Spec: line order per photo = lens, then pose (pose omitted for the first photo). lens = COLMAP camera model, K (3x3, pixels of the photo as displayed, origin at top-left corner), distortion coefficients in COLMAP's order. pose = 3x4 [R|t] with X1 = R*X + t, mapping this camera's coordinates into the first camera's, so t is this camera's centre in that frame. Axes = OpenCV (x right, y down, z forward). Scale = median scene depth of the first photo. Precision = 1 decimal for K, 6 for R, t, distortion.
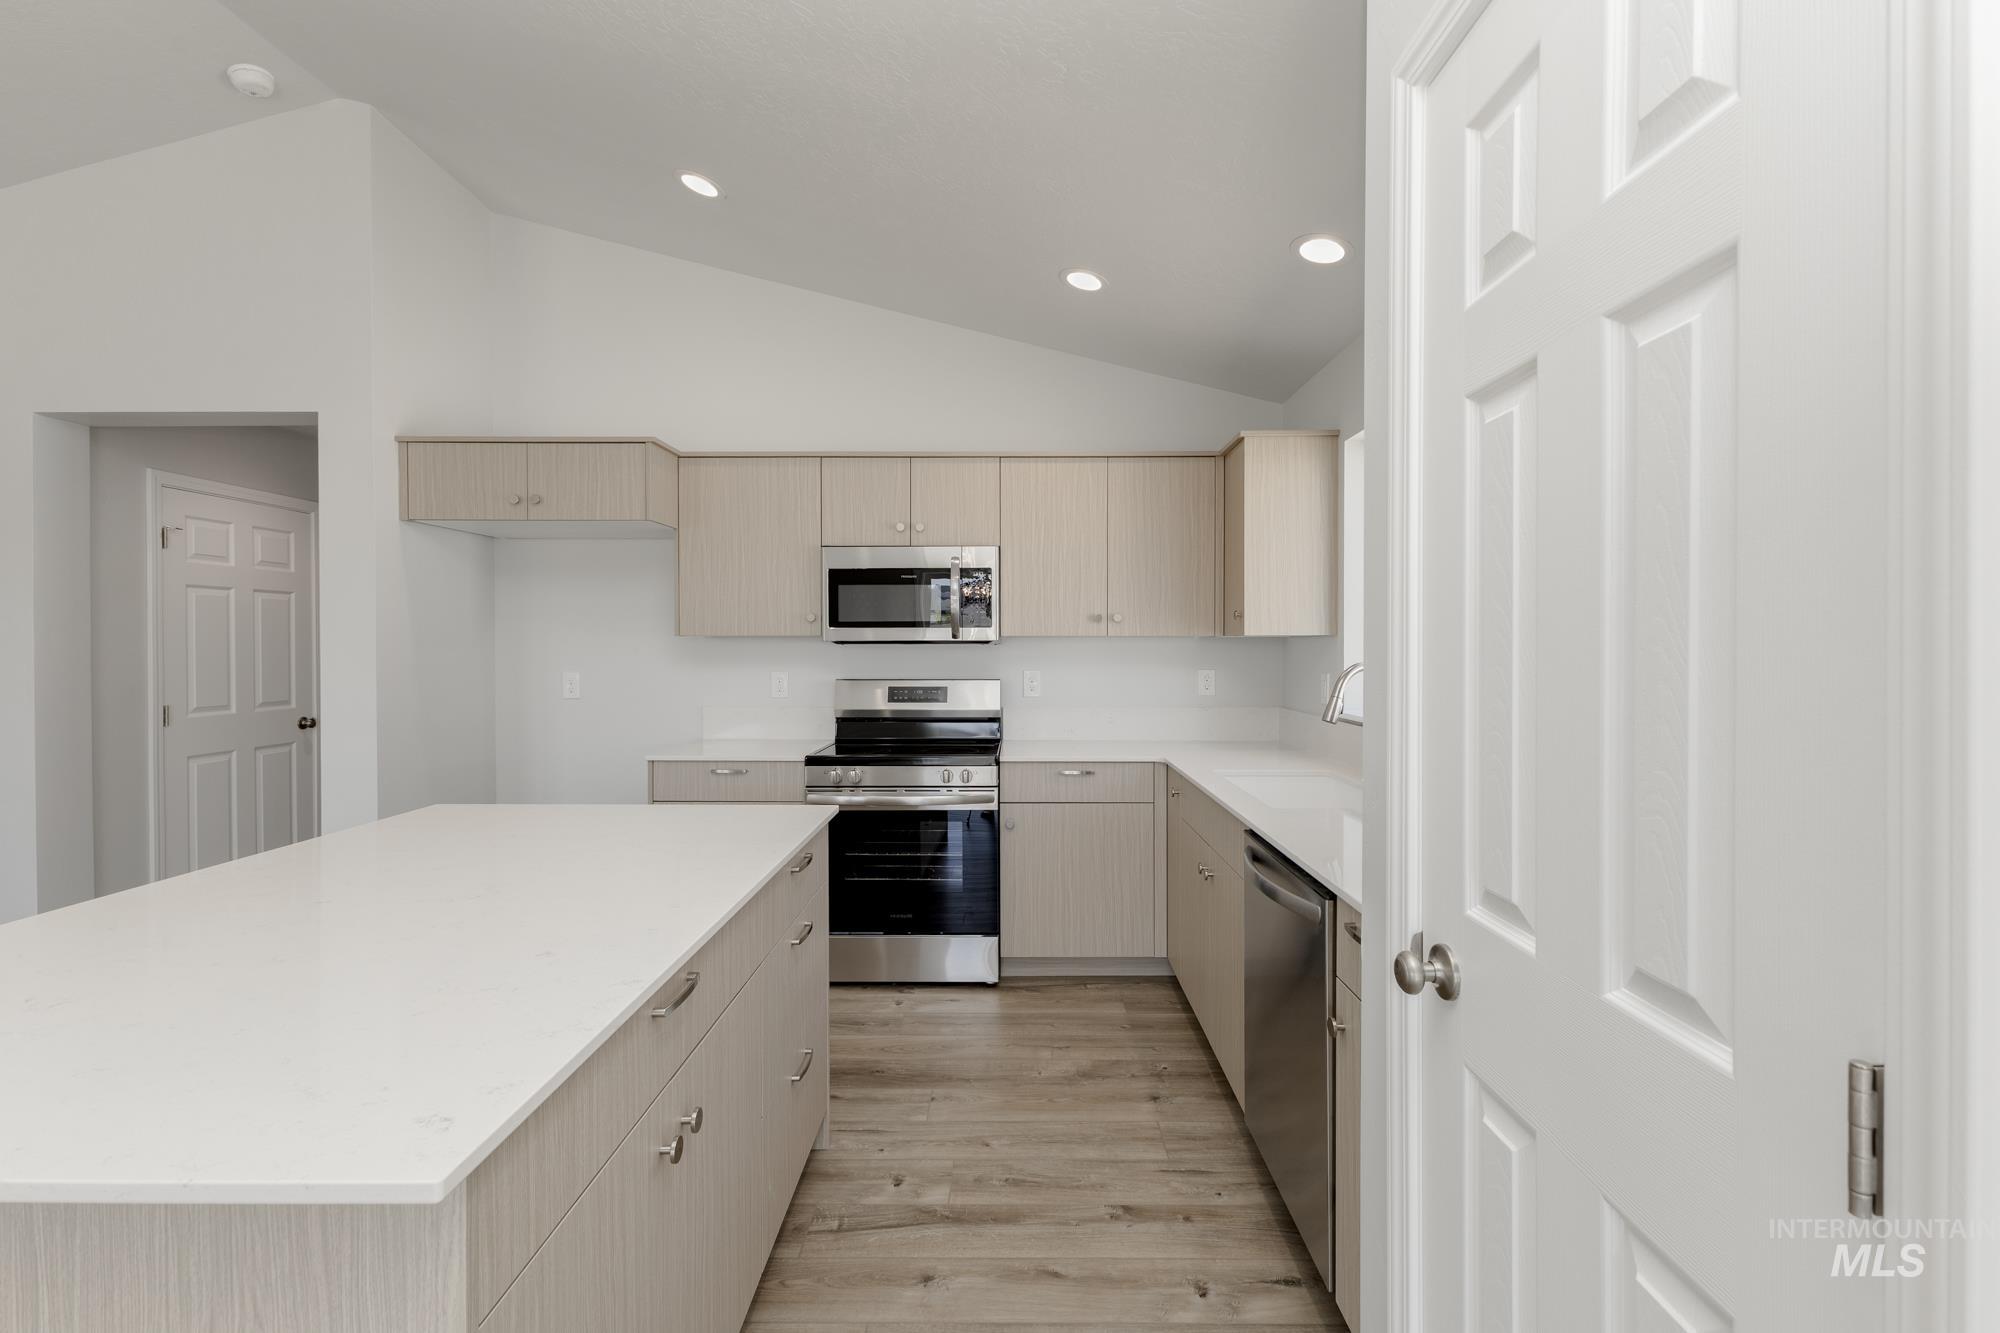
lens RADIAL K [[868.2, 0, 1012.2], [0, 868.2, 648.4], [0, 0, 1]] dist [0.013431, -0.003402]
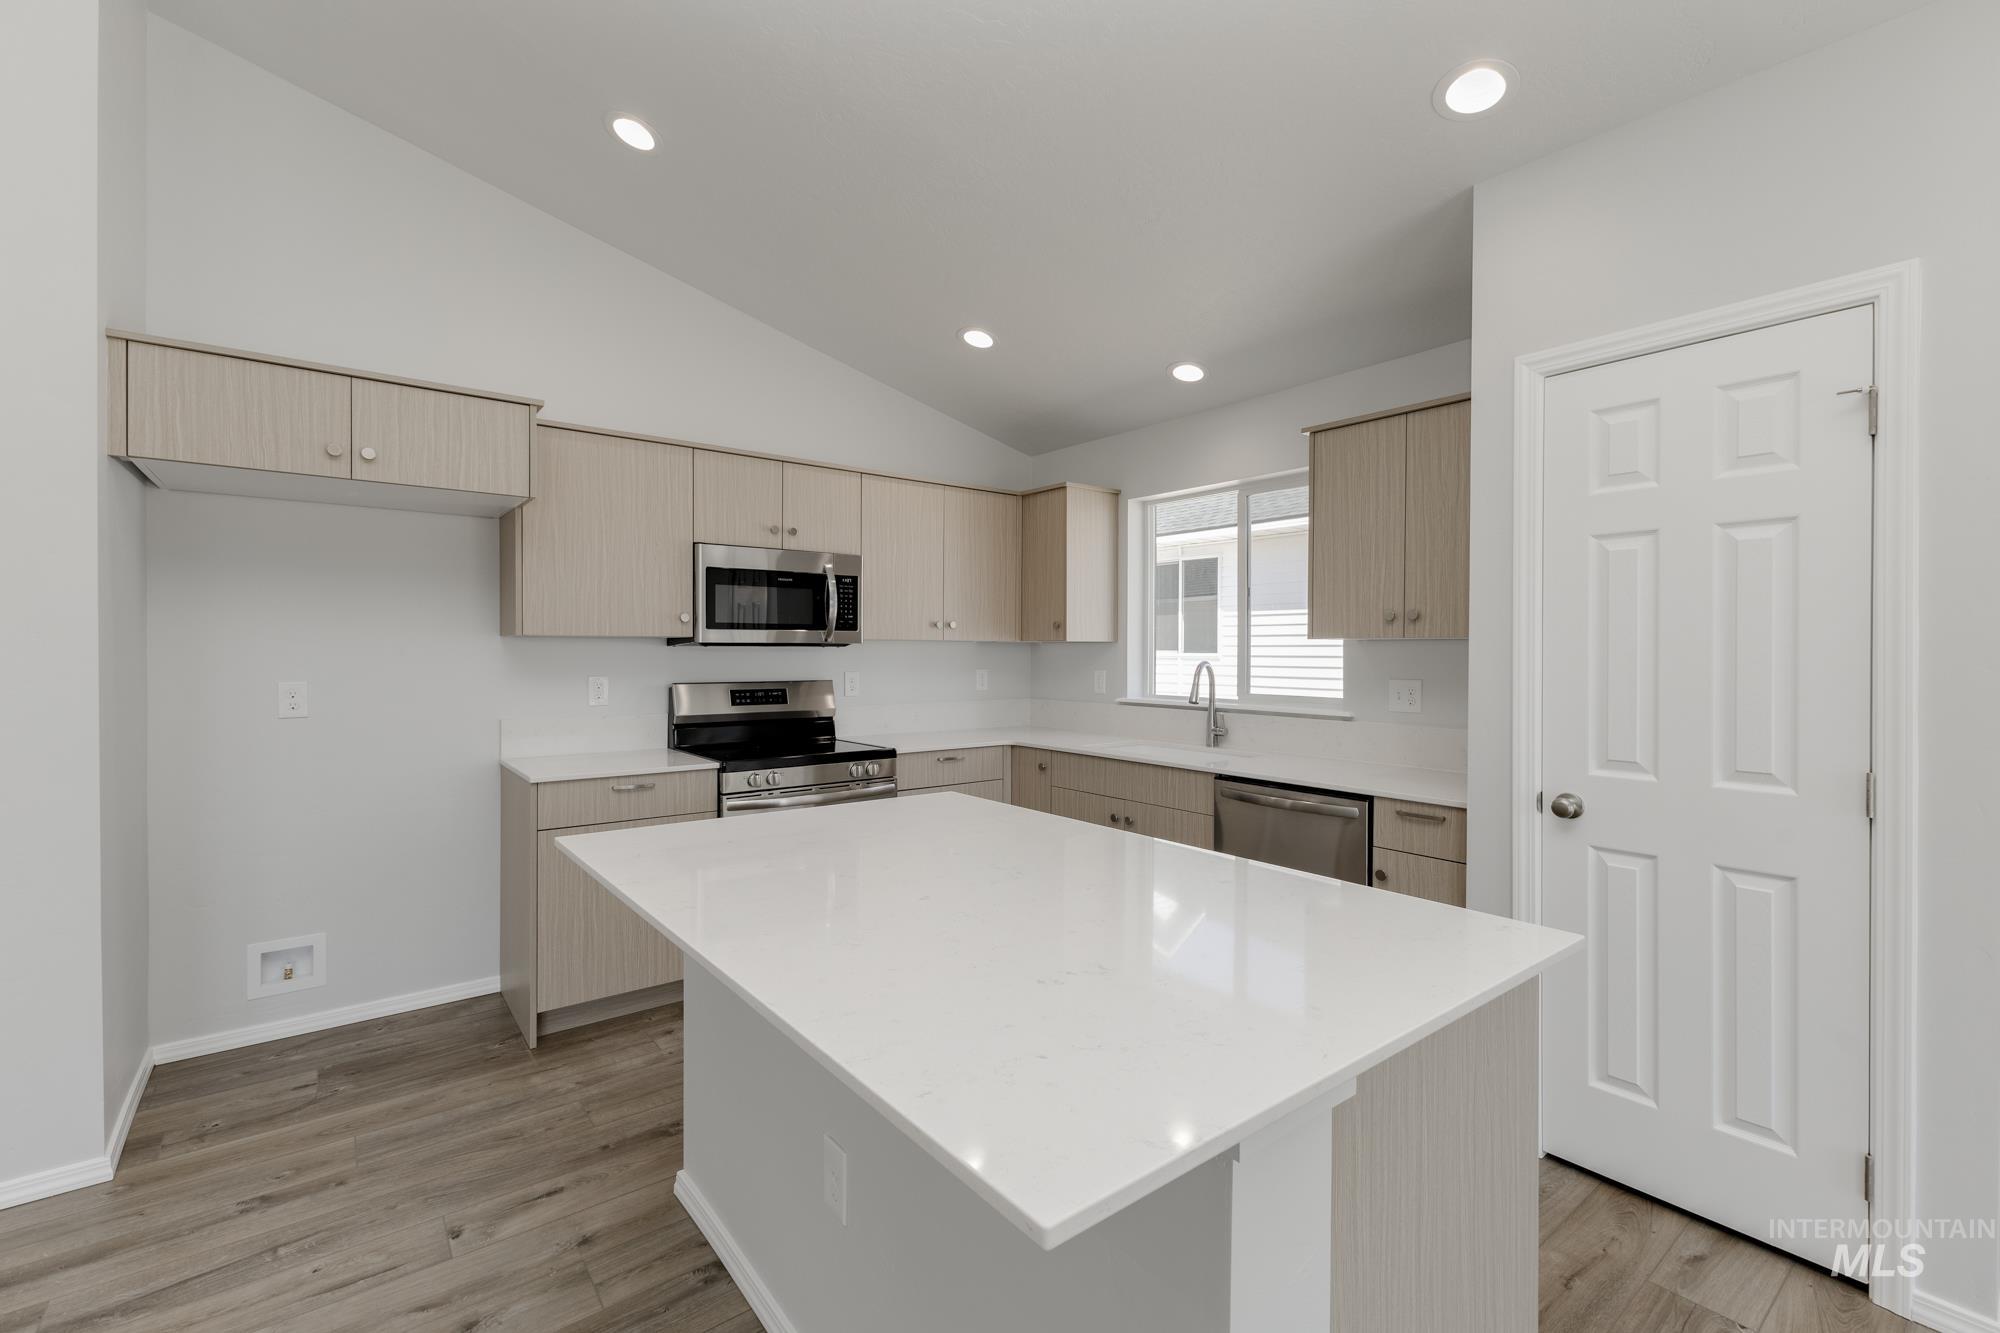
lens RADIAL K [[868.2, 0, 998.6], [0, 868.2, 651.4], [0, 0, 1]] dist [0.013431, -0.003402]
pose [[0.779680, 0.002274, 0.626174, -0.556803], [-0.003570, 0.999993, 0.000814, -0.001055], [-0.626168, -0.002871, 0.779683, 0.058193]]
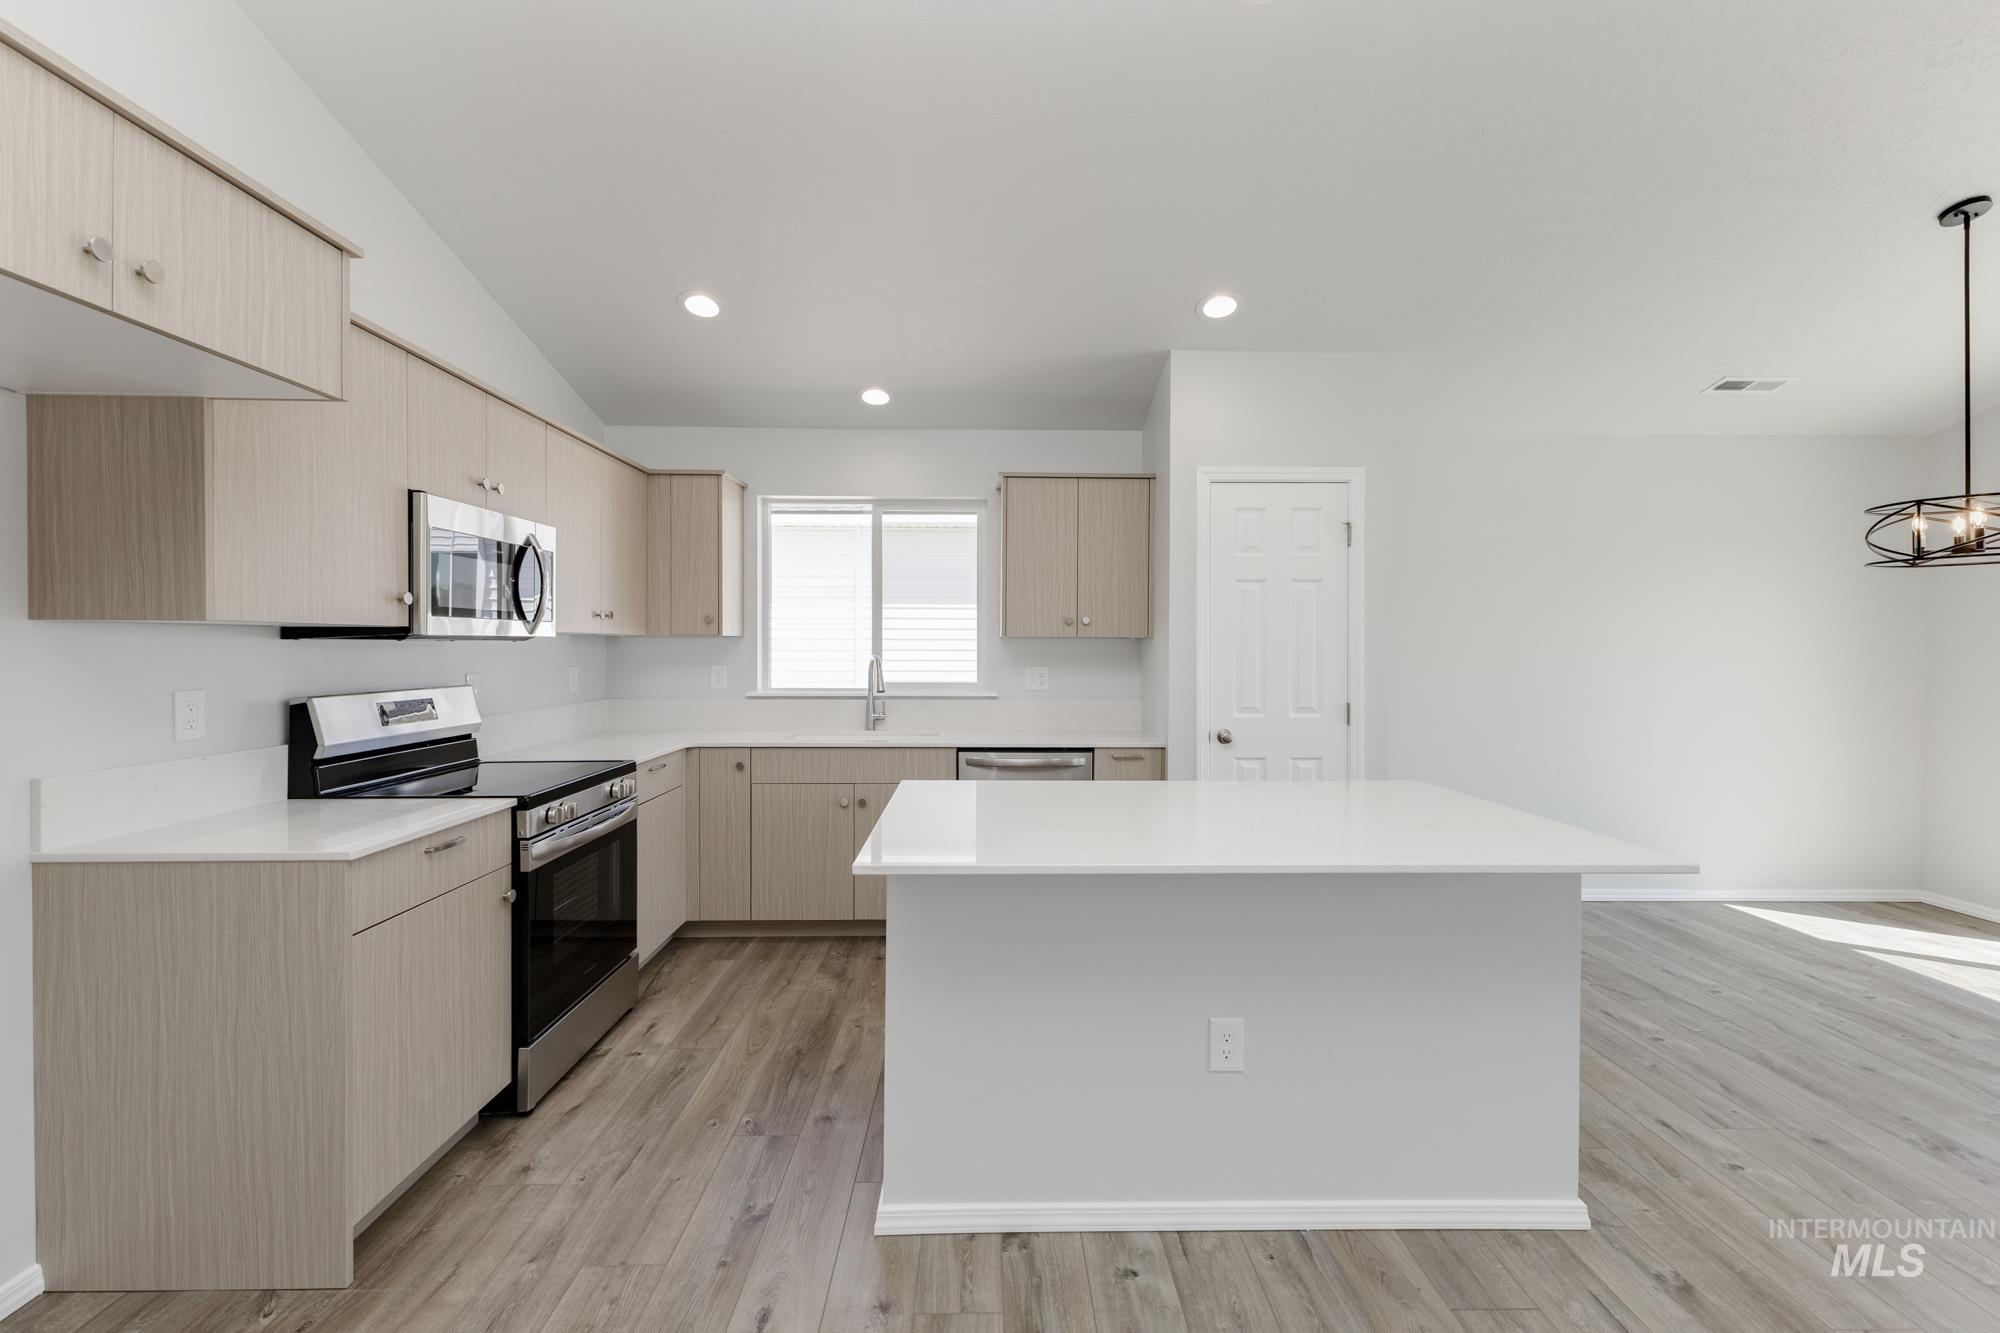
lens RADIAL K [[868.2, 0, 1009.6], [0, 868.2, 655.9], [0, 0, 1]] dist [0.013431, -0.003402]
pose [[-0.039993, -0.011021, 0.999139, -0.896991], [-0.002808, 0.999936, 0.010918, -0.001087], [-0.999196, -0.002369, -0.040021, 0.587598]]
